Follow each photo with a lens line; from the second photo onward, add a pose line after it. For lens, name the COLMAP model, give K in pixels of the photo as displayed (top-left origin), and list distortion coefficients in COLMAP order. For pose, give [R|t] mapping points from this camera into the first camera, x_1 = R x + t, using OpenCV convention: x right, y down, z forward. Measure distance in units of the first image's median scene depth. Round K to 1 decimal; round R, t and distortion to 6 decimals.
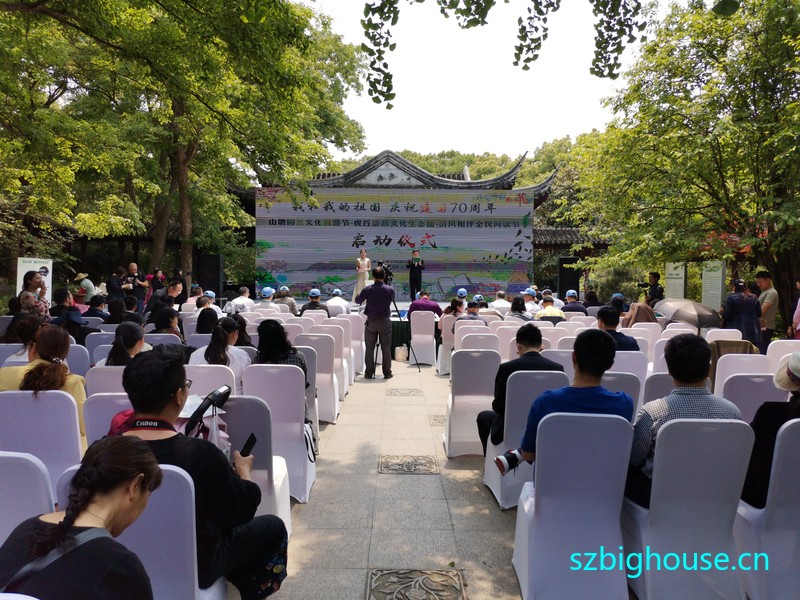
lens RADIAL K [[601.4, 0, 400.0], [0, 601.4, 300.0], [0, 0, 1]] dist [0.009938, 0.001519]
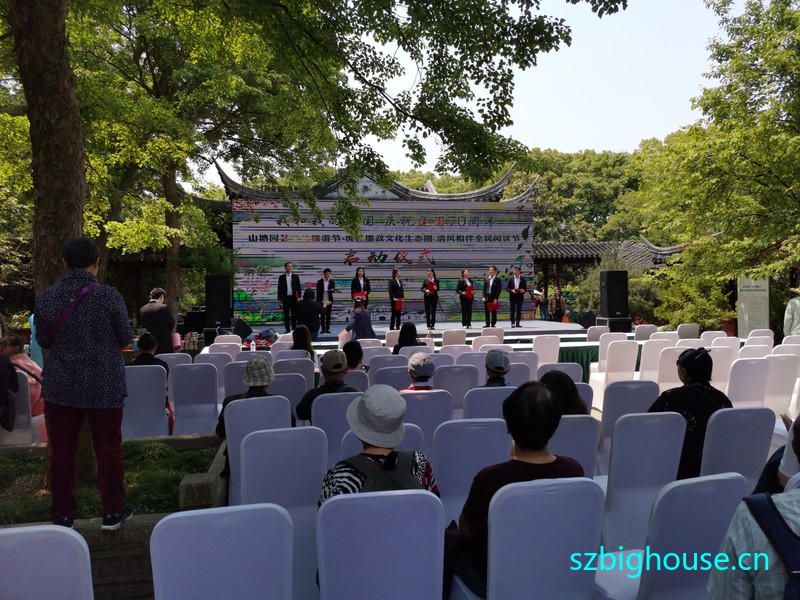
lens RADIAL K [[601.4, 0, 400.0], [0, 601.4, 300.0], [0, 0, 1]] dist [0.009938, 0.001519]
pose [[0.985685, -0.028097, 0.166237, -0.146413], [0.033644, 0.998964, -0.030647, -0.005594], [-0.165204, 0.035802, 0.985609, 0.102062]]
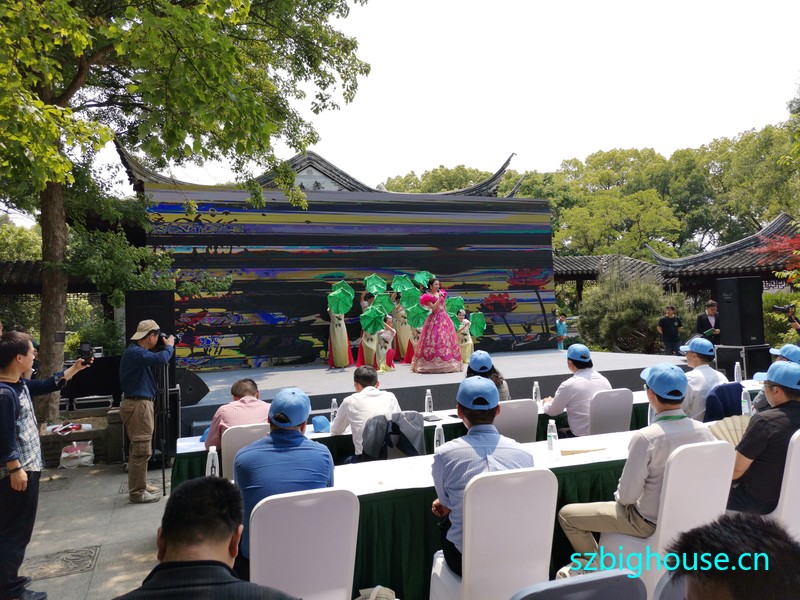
lens RADIAL K [[601.4, 0, 400.0], [0, 601.4, 300.0], [0, 0, 1]] dist [0.009938, 0.001519]
pose [[0.937176, -0.038220, 0.346758, -0.211577], [0.066820, 0.995243, -0.070897, -0.017594], [-0.342398, 0.089614, 0.935271, 0.379110]]
